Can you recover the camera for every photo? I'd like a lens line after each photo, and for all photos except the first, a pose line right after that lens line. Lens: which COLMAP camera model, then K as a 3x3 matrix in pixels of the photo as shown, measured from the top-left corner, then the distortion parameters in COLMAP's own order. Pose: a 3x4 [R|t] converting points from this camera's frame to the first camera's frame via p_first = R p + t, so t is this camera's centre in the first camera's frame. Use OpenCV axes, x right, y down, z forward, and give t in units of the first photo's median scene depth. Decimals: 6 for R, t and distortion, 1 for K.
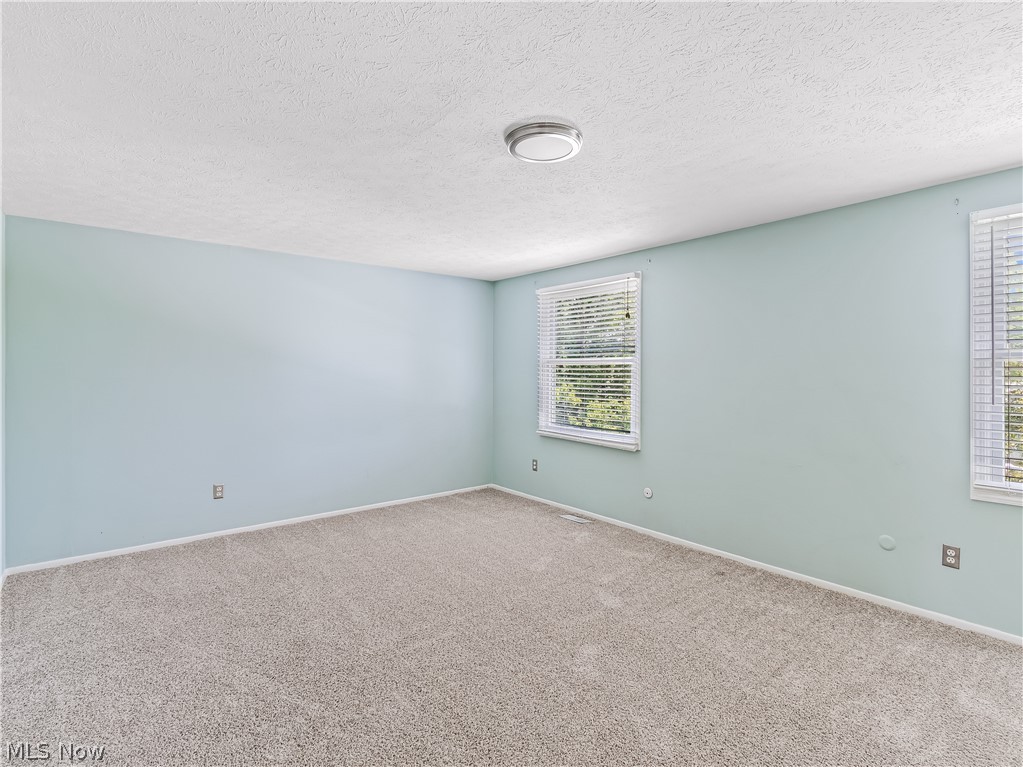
lens RADIAL K [[513.1, 0, 512.9], [0, 513.1, 376.5], [0, 0, 1]] dist [0.008479, -0.002138]
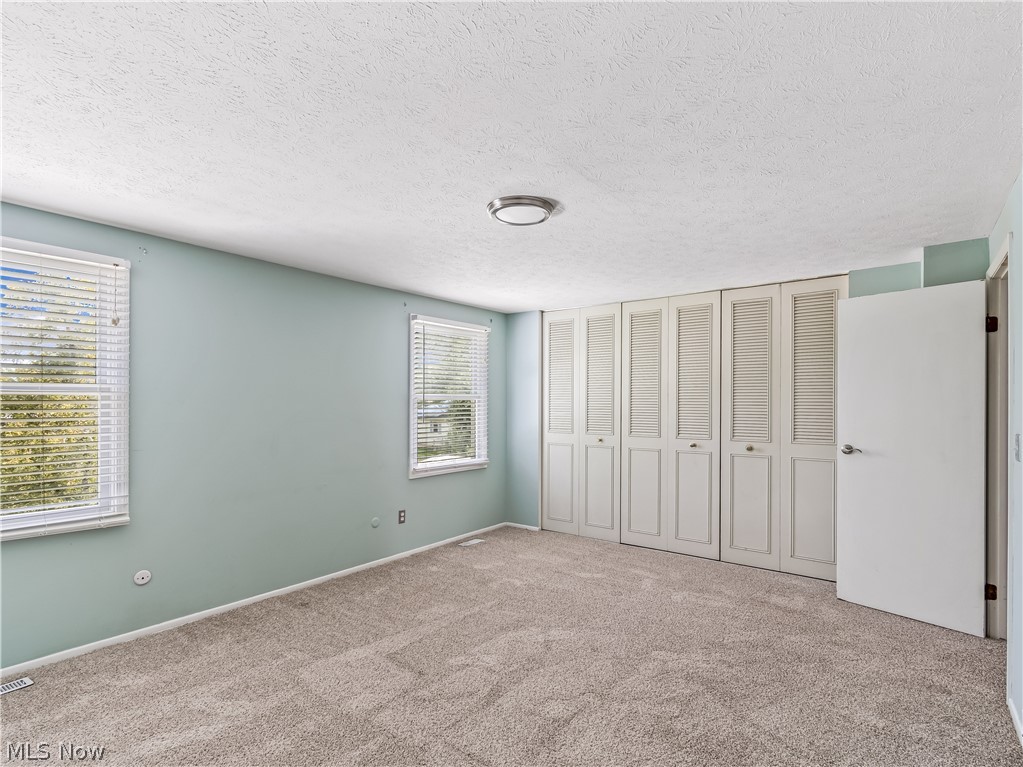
lens RADIAL K [[513.1, 0, 502.1], [0, 513.1, 406.0], [0, 0, 1]] dist [0.008479, -0.002138]
pose [[-0.212845, -0.004112, 0.977077, -0.787287], [0.010446, 0.999924, 0.006483, -0.014066], [-0.977030, 0.011586, -0.212785, 0.971703]]
